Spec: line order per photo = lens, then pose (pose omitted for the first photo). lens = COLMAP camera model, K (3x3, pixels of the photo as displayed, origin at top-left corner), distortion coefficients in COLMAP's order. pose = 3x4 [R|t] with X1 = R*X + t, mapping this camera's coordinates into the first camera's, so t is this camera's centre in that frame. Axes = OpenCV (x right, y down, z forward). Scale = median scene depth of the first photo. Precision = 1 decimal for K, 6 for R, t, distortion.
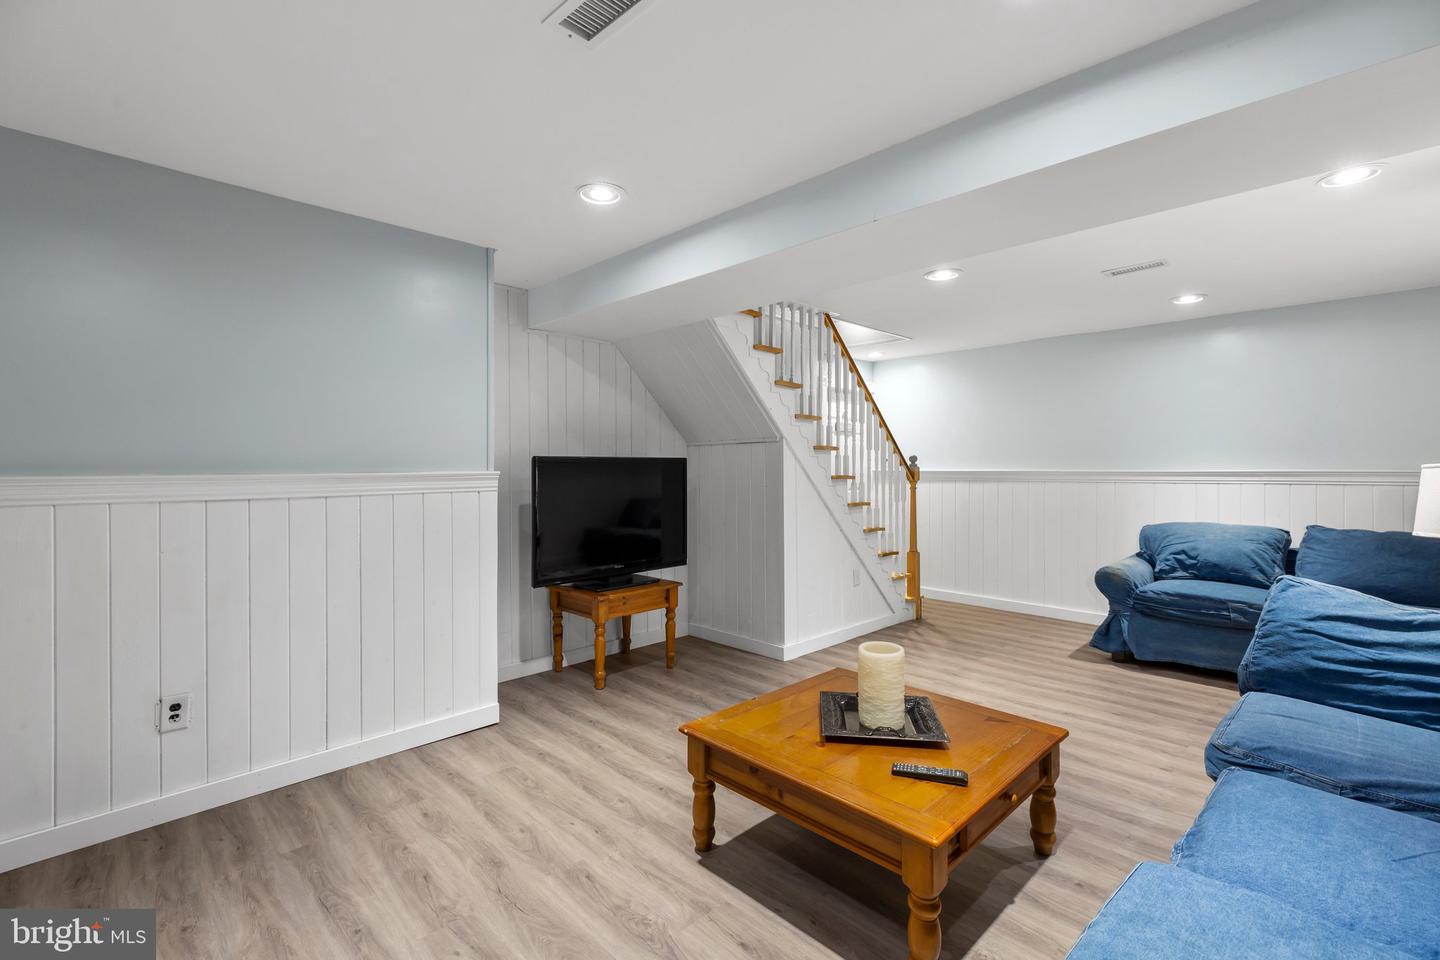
lens RADIAL K [[644.9, 0, 717.3], [0, 644.9, 461.5], [0, 0, 1]] dist [-0.028348, 0.005541]
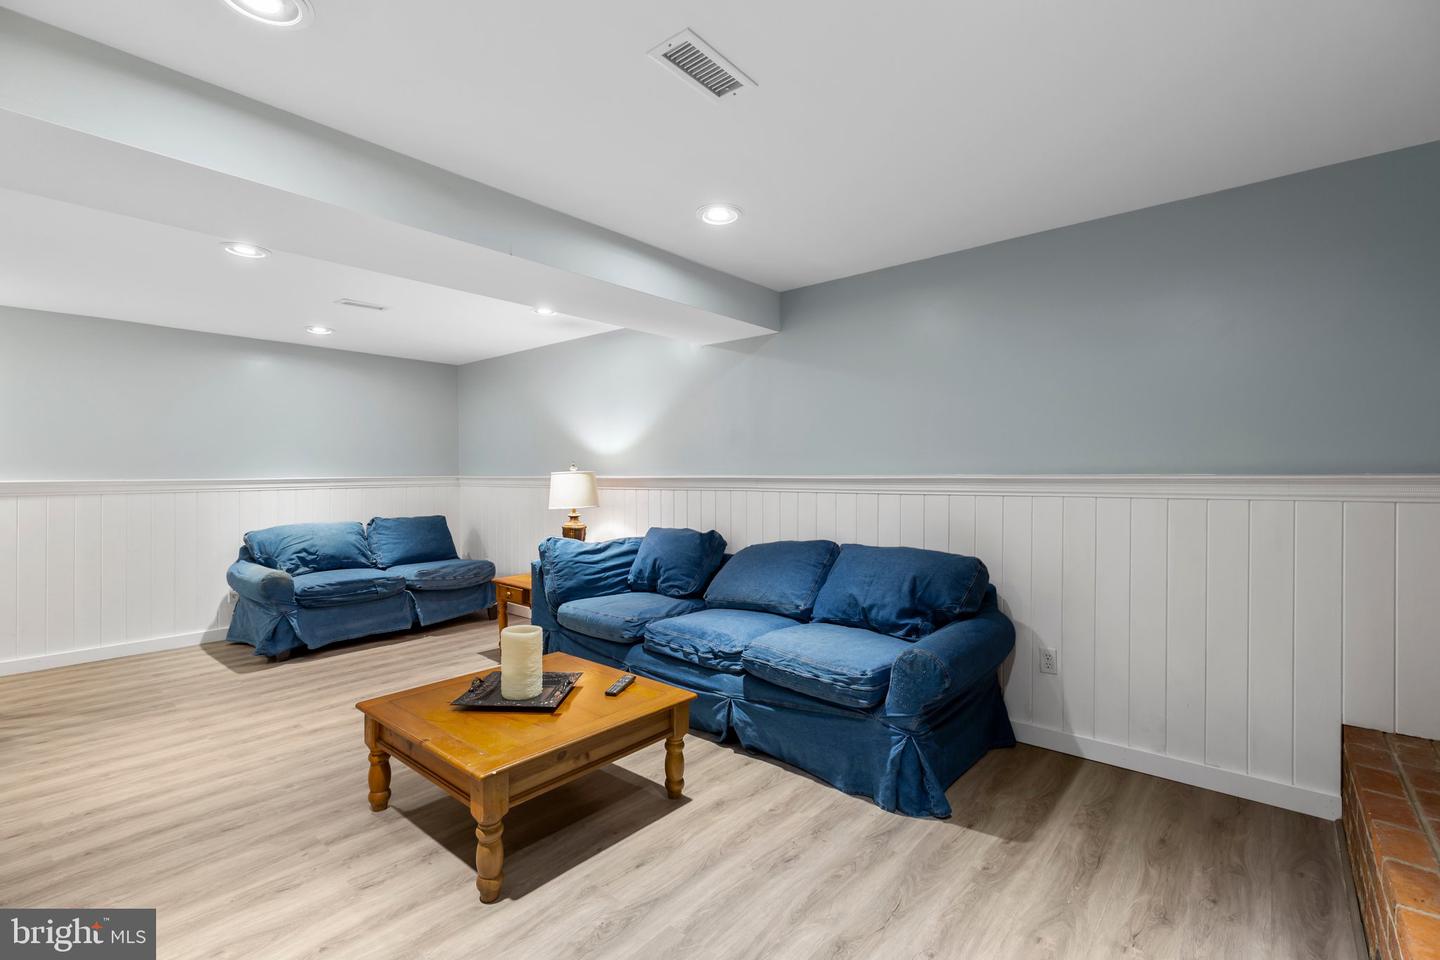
lens RADIAL K [[644.9, 0, 717.4], [0, 644.9, 477.5], [0, 0, 1]] dist [-0.028348, 0.005541]
pose [[-0.108895, -0.007896, 0.994022, -0.513729], [-0.000569, 0.999969, 0.007880, 0.004448], [-0.994053, 0.000292, -0.108896, 0.427221]]
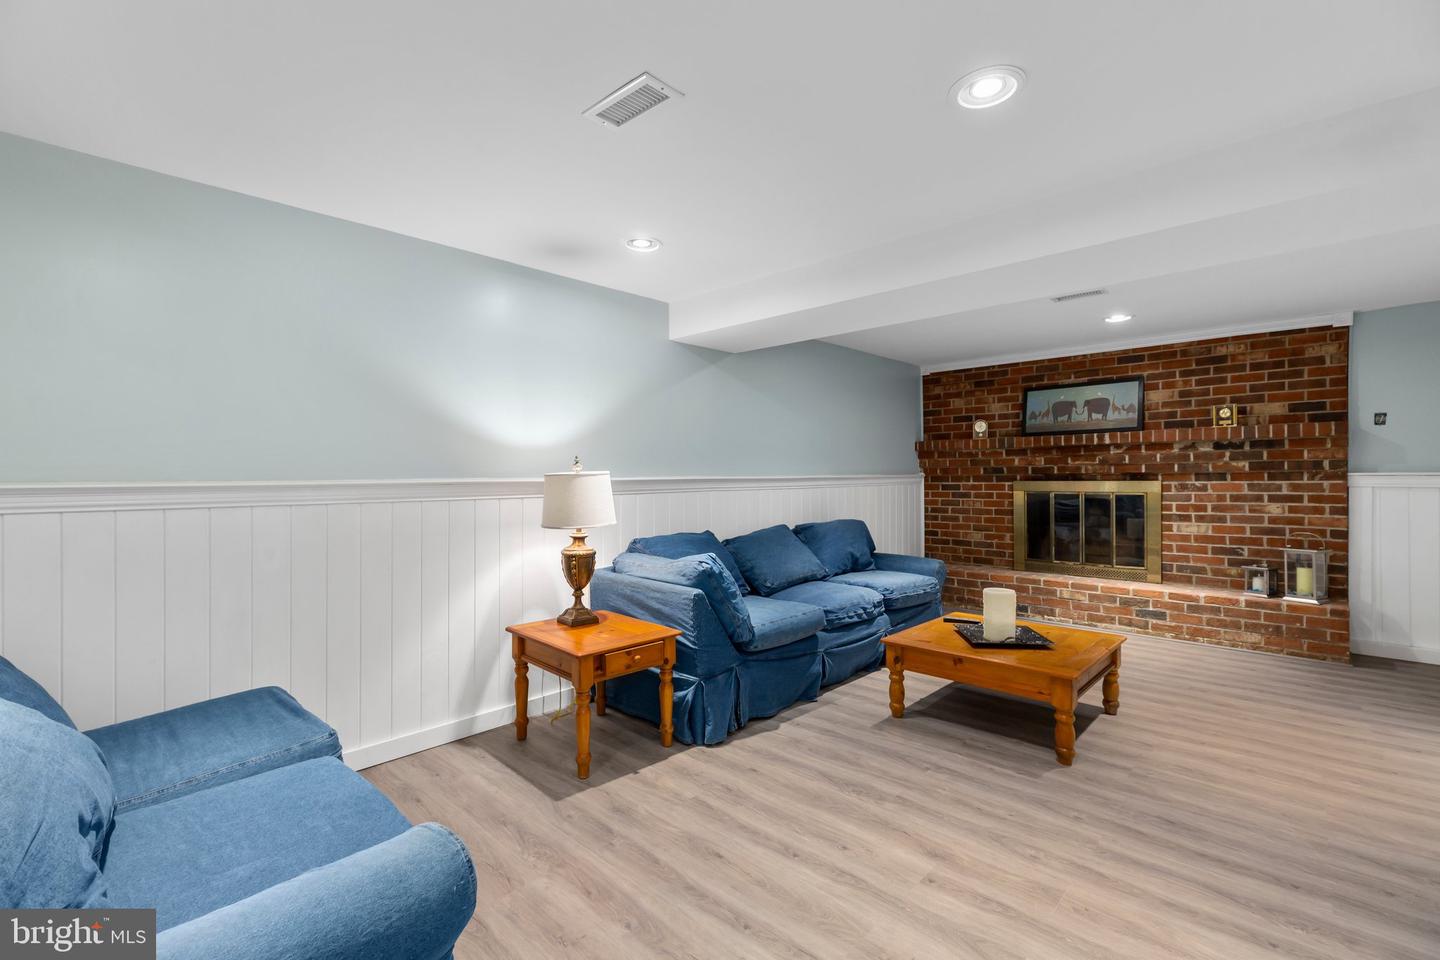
lens RADIAL K [[644.9, 0, 719.5], [0, 644.9, 489.1], [0, 0, 1]] dist [-0.028348, 0.005541]
pose [[-0.999127, 0.010719, -0.040365, 0.541118], [0.009921, 0.999752, 0.019915, 0.010424], [0.040569, 0.019497, -0.998987, 1.369170]]
